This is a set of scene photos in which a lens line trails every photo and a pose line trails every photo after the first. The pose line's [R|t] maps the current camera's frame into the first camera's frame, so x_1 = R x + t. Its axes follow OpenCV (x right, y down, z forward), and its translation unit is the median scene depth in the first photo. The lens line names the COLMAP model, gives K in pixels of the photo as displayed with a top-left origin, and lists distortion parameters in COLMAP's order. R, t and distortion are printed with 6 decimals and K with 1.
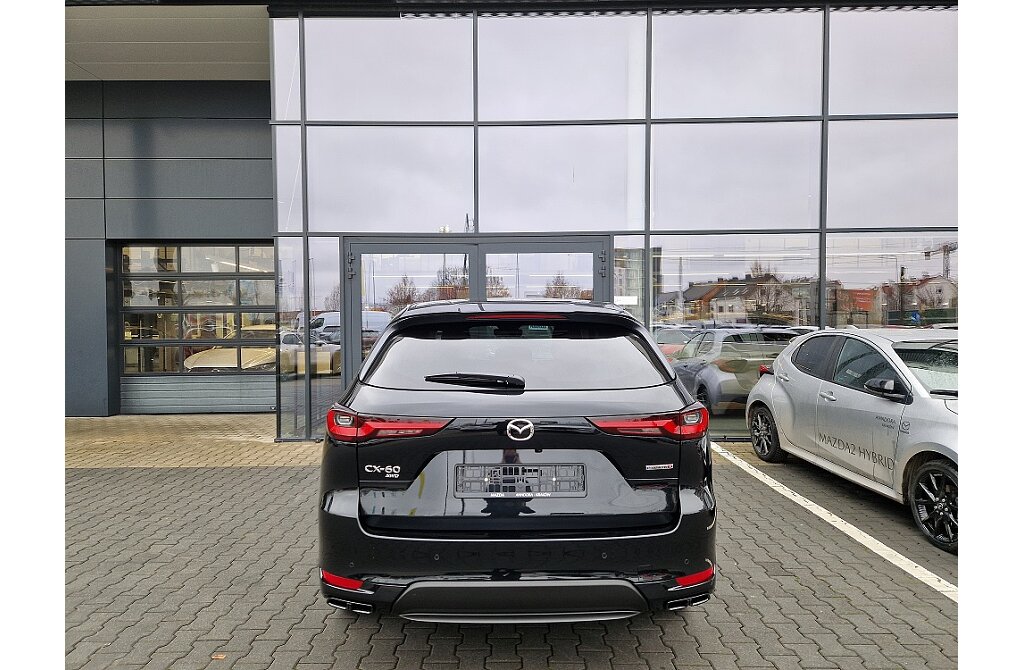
lens RADIAL K [[592.4, 0, 511.5], [0, 592.4, 337.4], [0, 0, 1]] dist [0.064602, -0.040047]
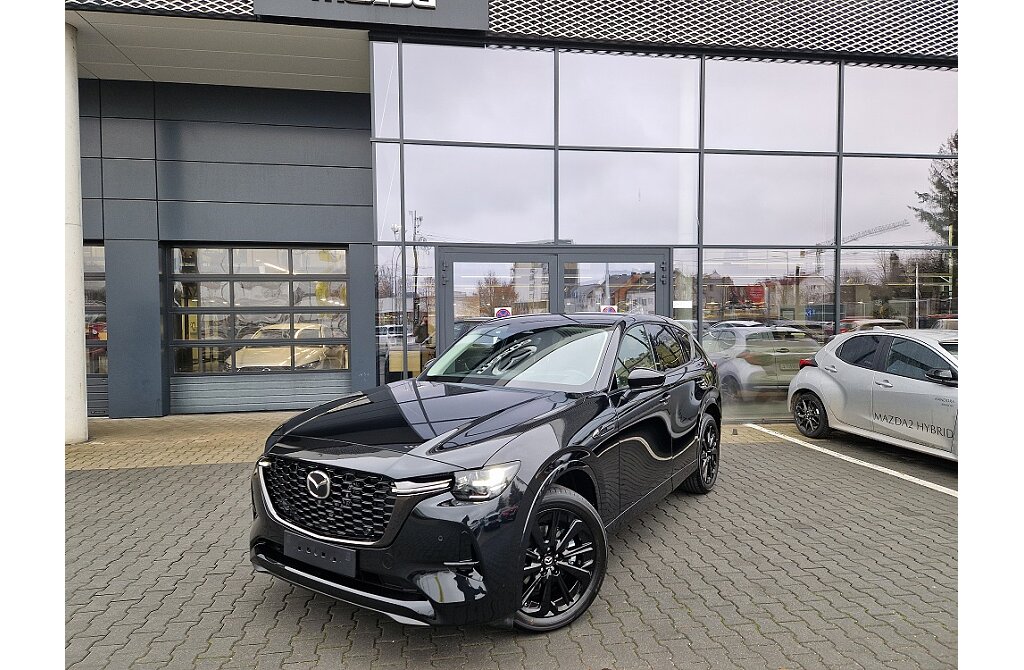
lens RADIAL K [[592.4, 0, 508.7], [0, 592.4, 336.4], [0, 0, 1]] dist [0.064602, -0.040047]
pose [[0.988800, -0.006076, 0.149125, -0.317187], [0.004743, 0.999946, 0.009293, -0.012405], [-0.149174, -0.008481, 0.988775, -0.101037]]
